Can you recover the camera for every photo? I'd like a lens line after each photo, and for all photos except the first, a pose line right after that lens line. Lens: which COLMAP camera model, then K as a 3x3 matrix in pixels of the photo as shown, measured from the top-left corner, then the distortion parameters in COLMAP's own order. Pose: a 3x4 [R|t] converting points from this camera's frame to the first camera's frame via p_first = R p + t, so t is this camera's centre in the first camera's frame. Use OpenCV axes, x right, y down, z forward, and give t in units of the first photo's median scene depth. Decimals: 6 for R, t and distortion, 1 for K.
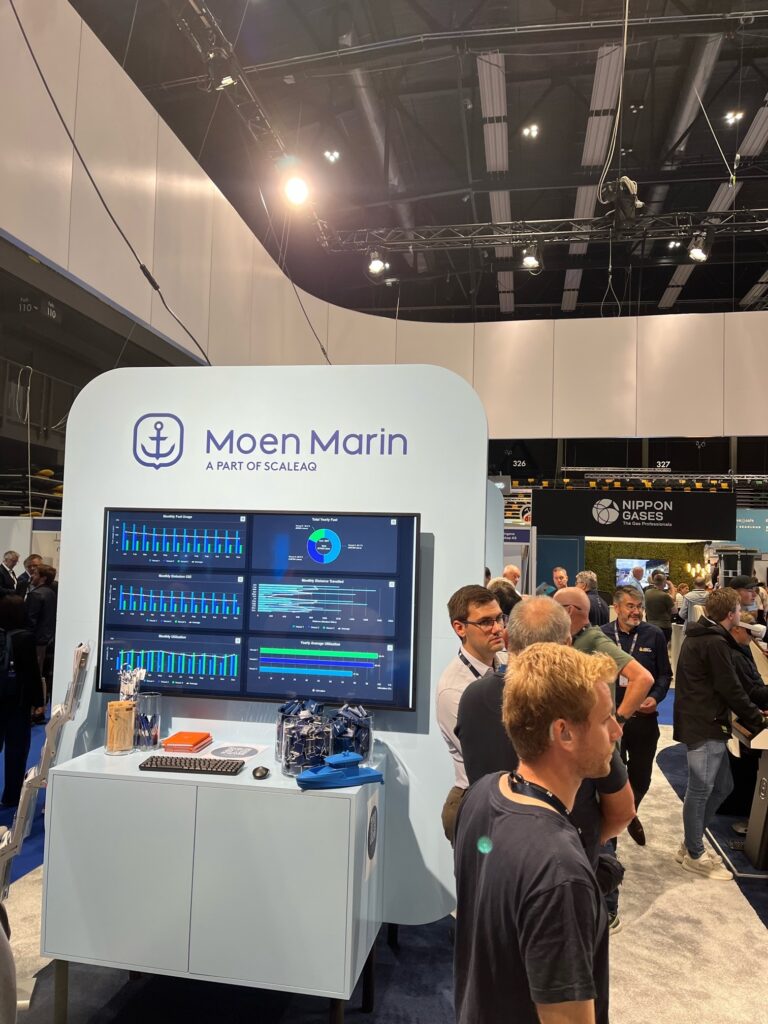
lens RADIAL K [[787.8, 0, 384.5], [0, 787.8, 513.1], [0, 0, 1]] dist [0.000458, 0.000316]
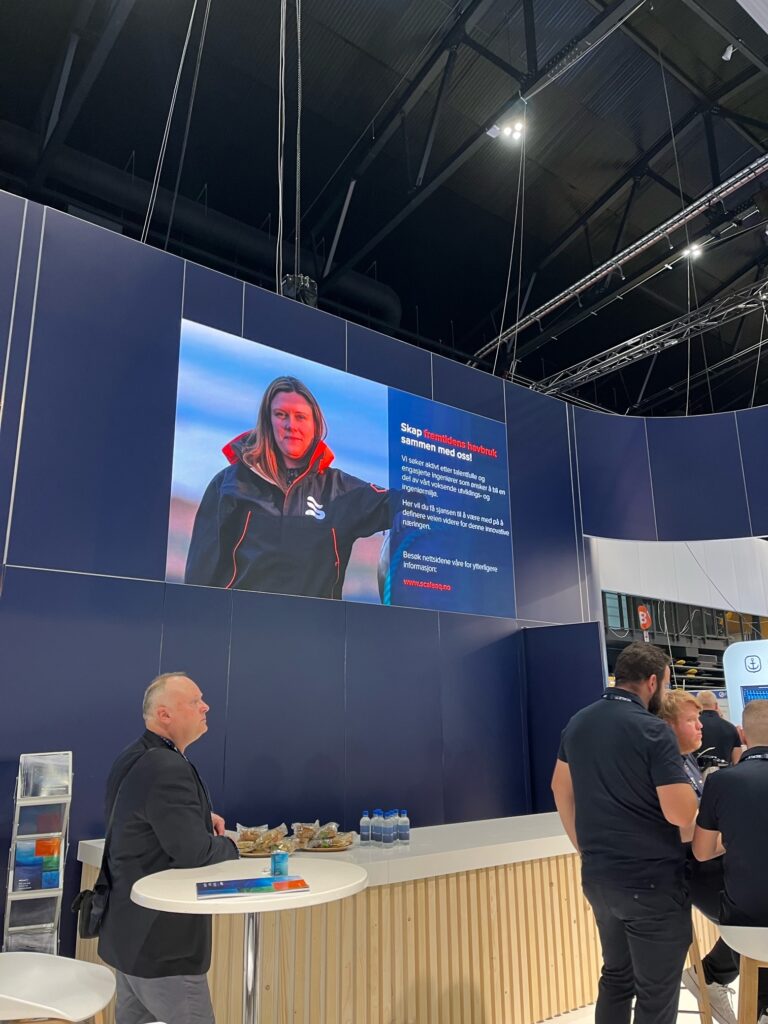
lens RADIAL K [[787.8, 0, 383.3], [0, 787.8, 512.3], [0, 0, 1]] dist [0.000458, 0.000316]
pose [[0.748605, -0.211295, -0.628446, 0.757126], [0.071996, 0.968161, -0.239752, -0.027600], [0.659095, 0.134234, 0.739983, -2.531598]]
